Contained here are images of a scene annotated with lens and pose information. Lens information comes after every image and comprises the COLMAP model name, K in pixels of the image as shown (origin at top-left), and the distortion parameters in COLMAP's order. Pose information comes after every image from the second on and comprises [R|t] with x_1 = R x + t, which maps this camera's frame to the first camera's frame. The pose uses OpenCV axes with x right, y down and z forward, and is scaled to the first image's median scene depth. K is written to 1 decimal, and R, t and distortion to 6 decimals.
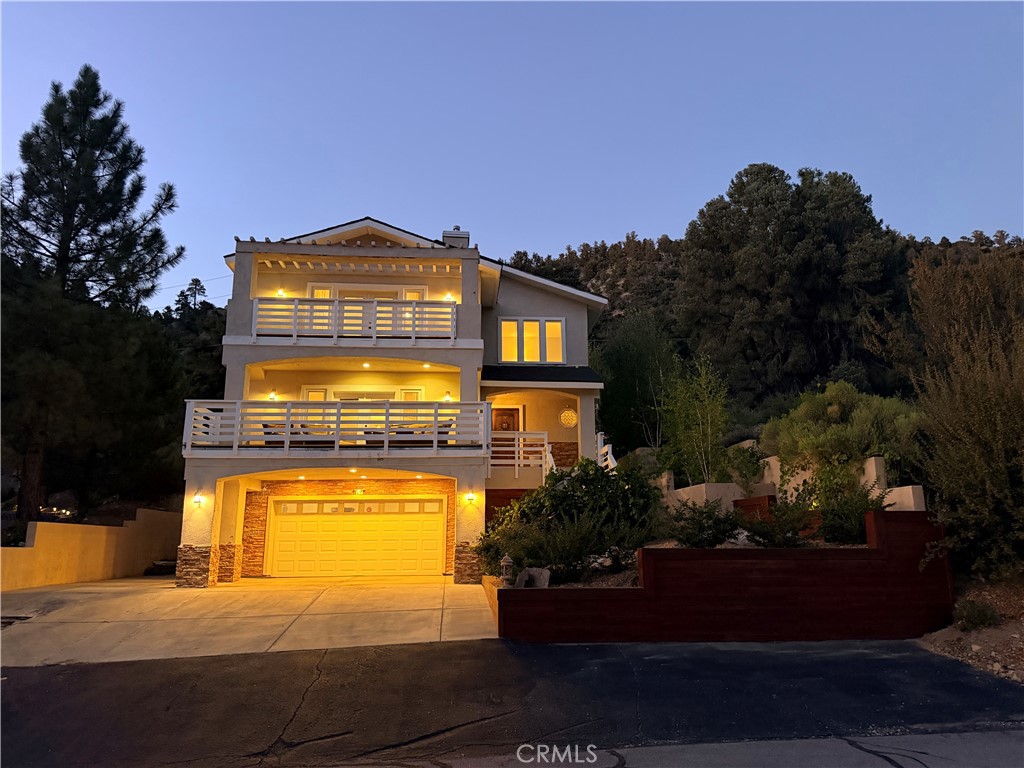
lens RADIAL K [[708.9, 0, 505.7], [0, 708.9, 377.6], [0, 0, 1]] dist [0.039040, -0.036095]
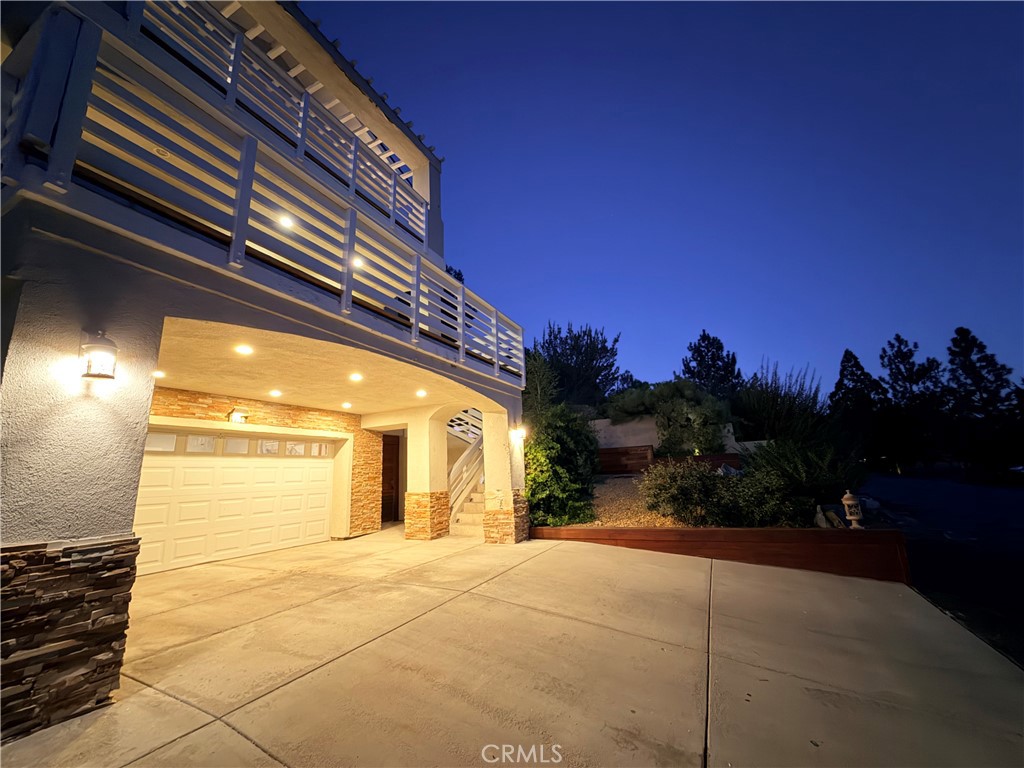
lens RADIAL K [[416.6, 0, 510.2], [0, 416.6, 374.4], [0, 0, 1]] dist [-0.004806, -0.000627]
pose [[0.474327, 0.191712, 0.859221, -0.399870], [-0.148486, 0.979440, -0.136566, 0.139668], [-0.867736, -0.062805, 0.493041, 0.641673]]
